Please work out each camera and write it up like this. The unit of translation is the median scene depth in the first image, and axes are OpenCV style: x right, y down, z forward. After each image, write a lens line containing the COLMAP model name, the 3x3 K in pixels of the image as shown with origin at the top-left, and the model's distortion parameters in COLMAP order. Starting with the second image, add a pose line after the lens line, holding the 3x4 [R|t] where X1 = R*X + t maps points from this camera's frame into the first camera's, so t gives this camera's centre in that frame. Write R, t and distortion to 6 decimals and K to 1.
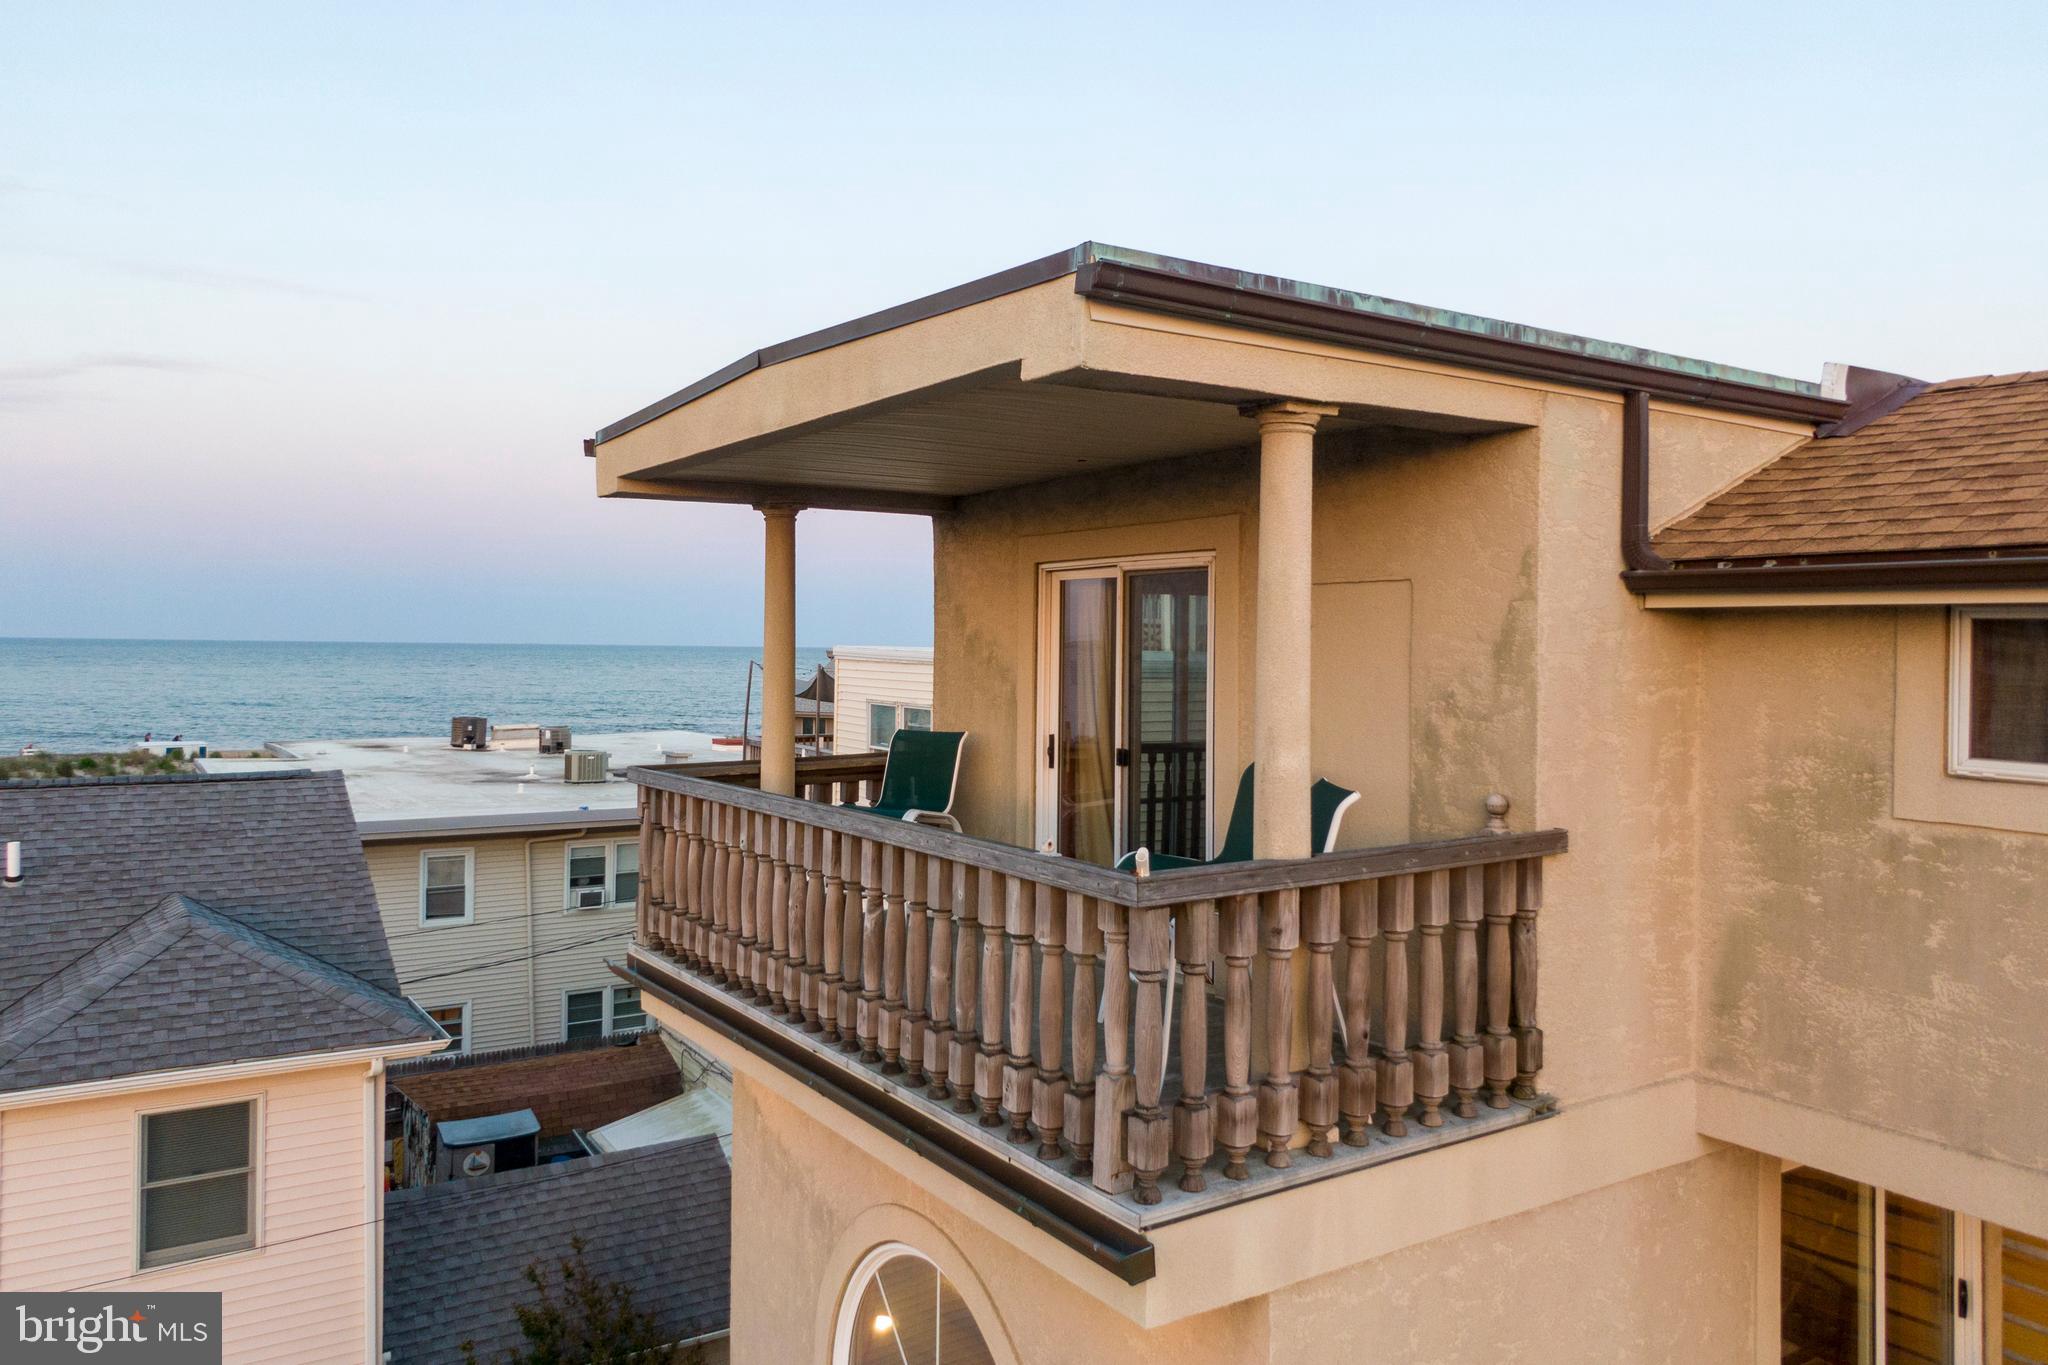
lens RADIAL K [[1500.9, 0, 1032.6], [0, 1500.9, 646.1], [0, 0, 1]] dist [0.043844, -0.090401]
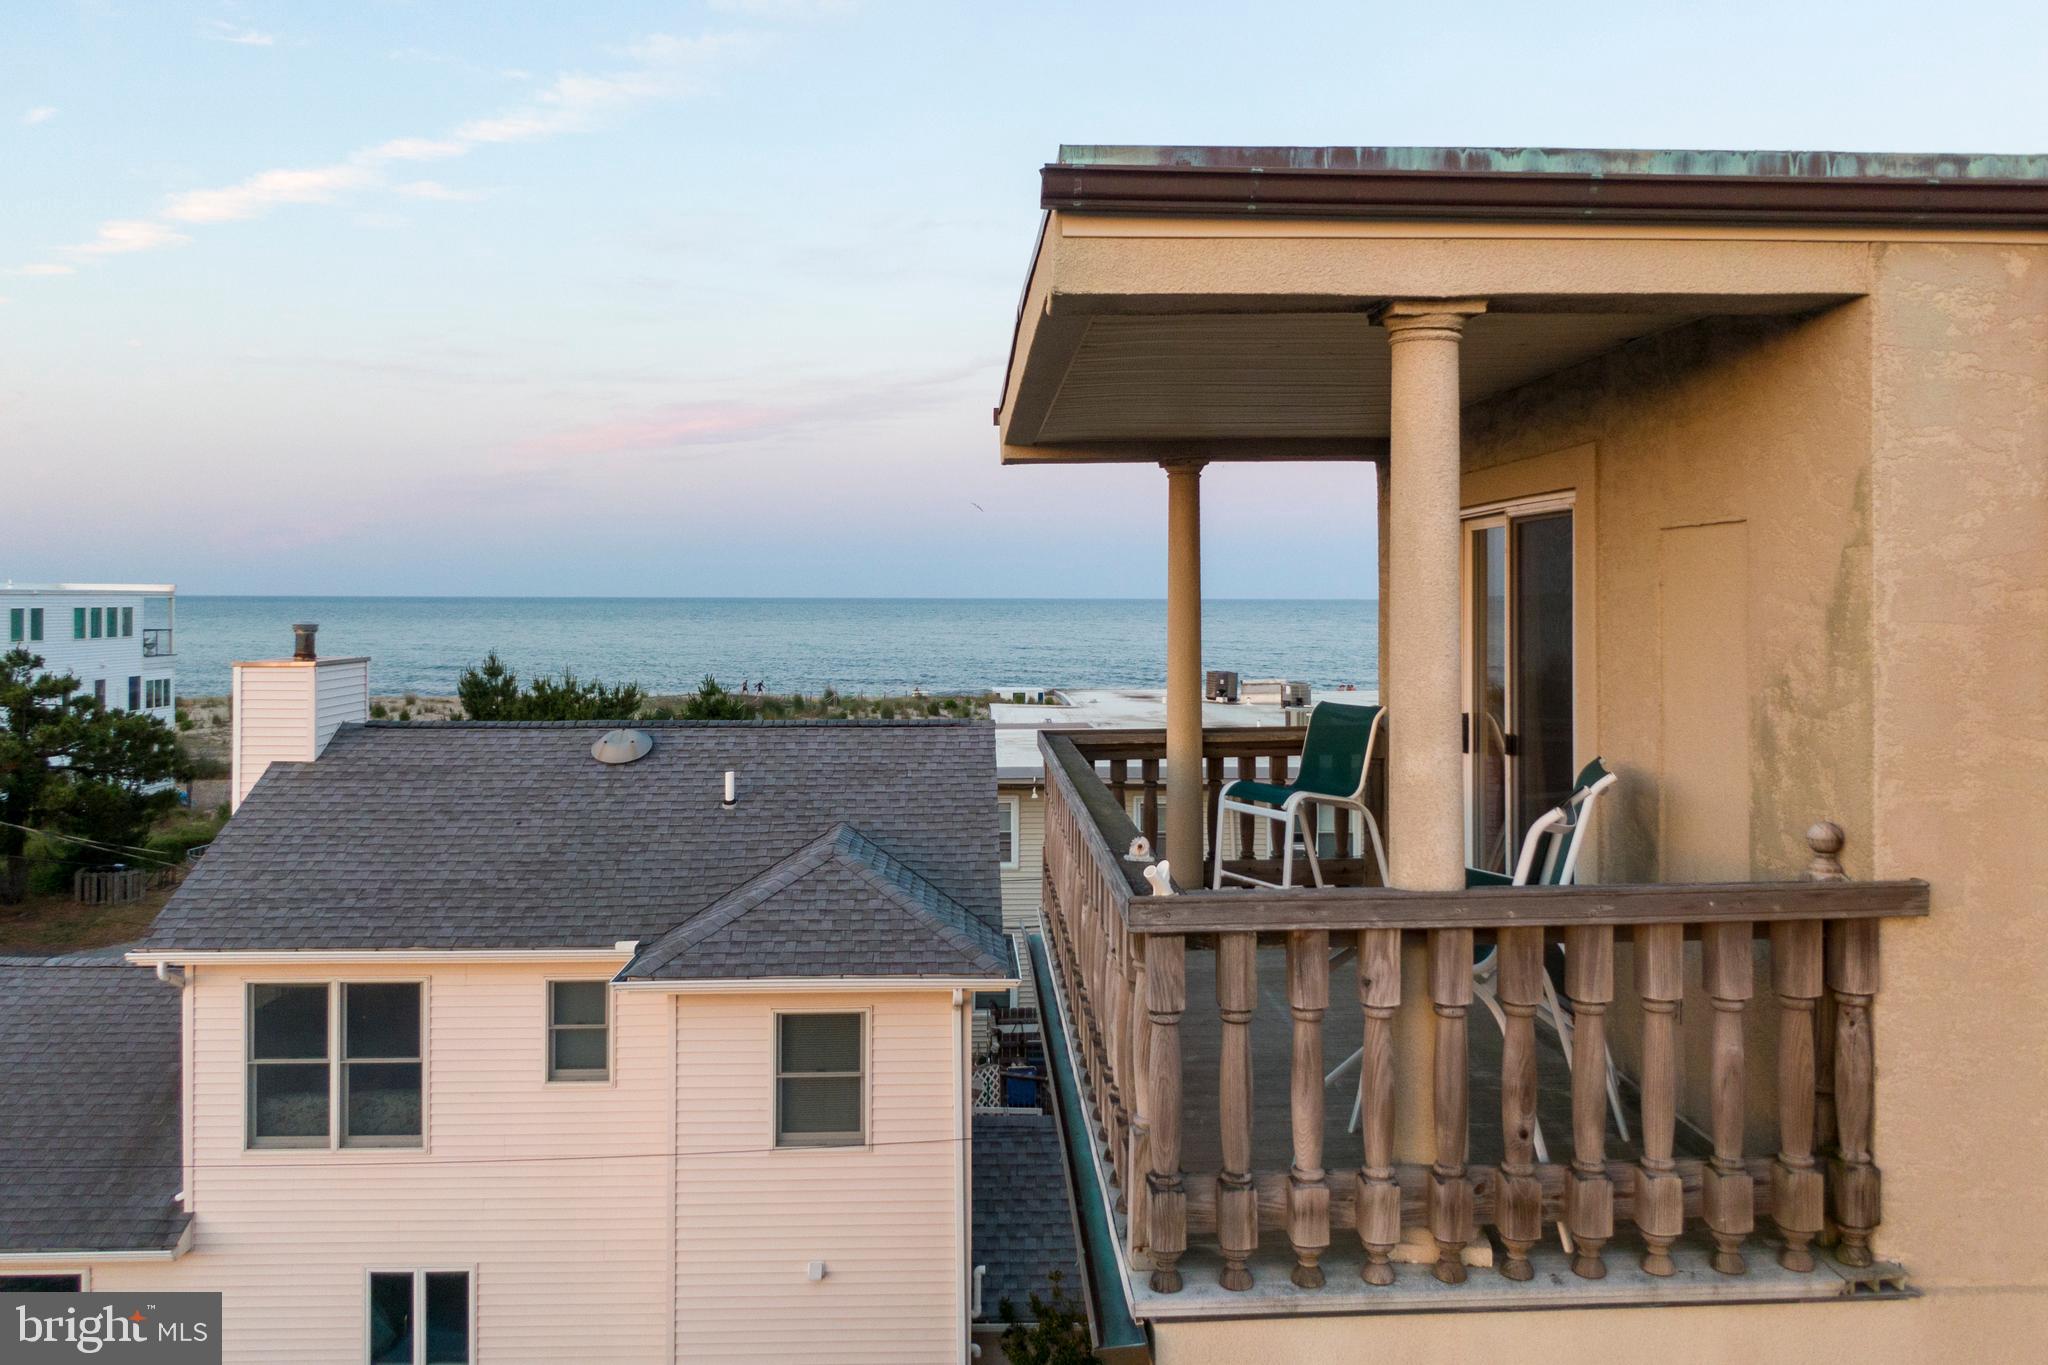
lens RADIAL K [[1515.7, 0, 1024.9], [0, 1515.7, 594.5], [0, 0, 1]] dist [0.013663, -0.035951]
pose [[0.846813, -0.009729, -0.531801, 0.358466], [0.008210, 0.999953, -0.005220, -0.007414], [0.531827, 0.000054, 0.846853, 0.195920]]
